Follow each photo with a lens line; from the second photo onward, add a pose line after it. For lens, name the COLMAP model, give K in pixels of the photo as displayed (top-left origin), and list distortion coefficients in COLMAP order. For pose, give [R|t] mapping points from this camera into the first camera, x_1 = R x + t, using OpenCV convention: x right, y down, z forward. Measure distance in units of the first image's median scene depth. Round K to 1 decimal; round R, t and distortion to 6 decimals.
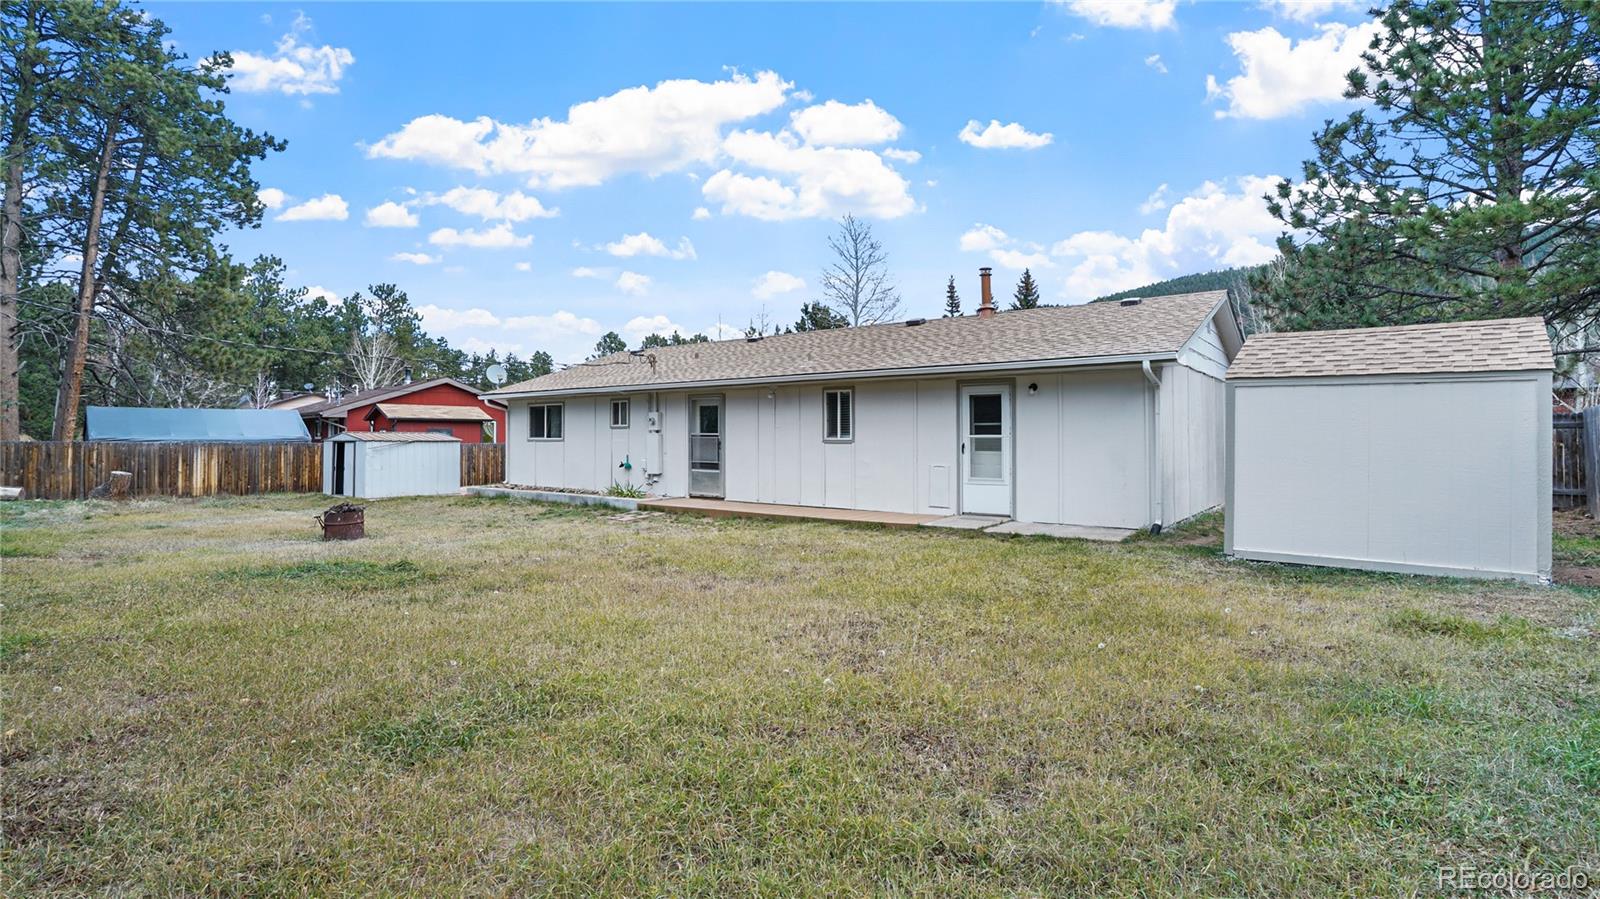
lens RADIAL K [[734.6, 0, 808.6], [0, 734.6, 447.1], [0, 0, 1]] dist [-0.039795, 0.002004]
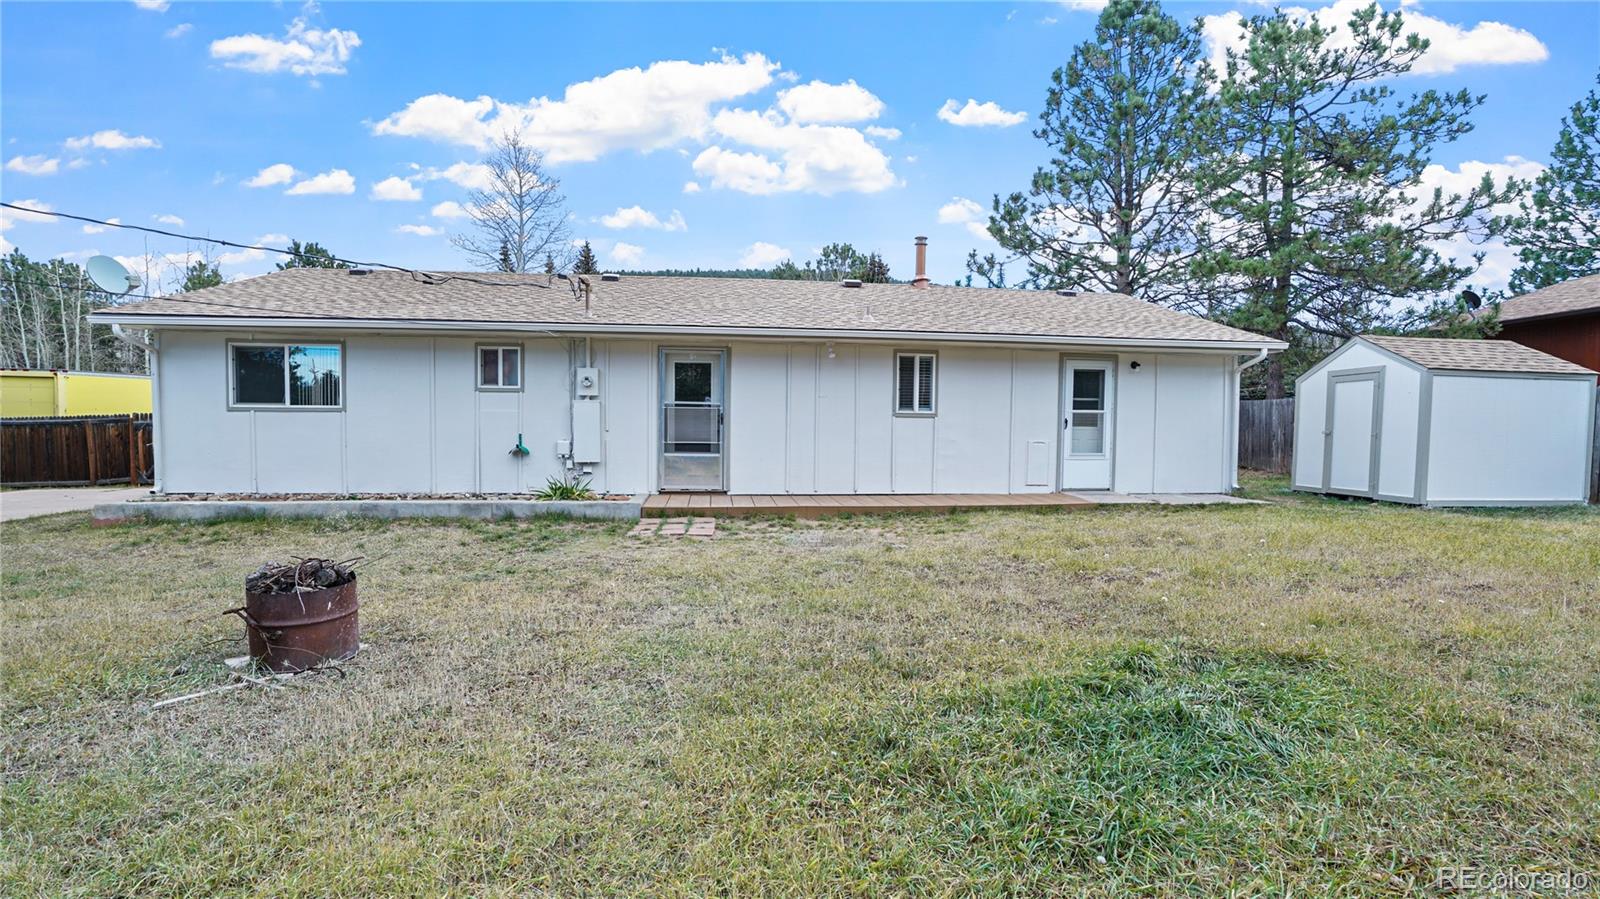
lens RADIAL K [[734.6, 0, 801.8], [0, 734.6, 450.4], [0, 0, 1]] dist [-0.039795, 0.002004]
pose [[0.731576, -0.029866, 0.681105, -0.565842], [-0.002238, 0.998929, 0.046206, -0.004967], [-0.681756, -0.035327, 0.730726, 0.419892]]
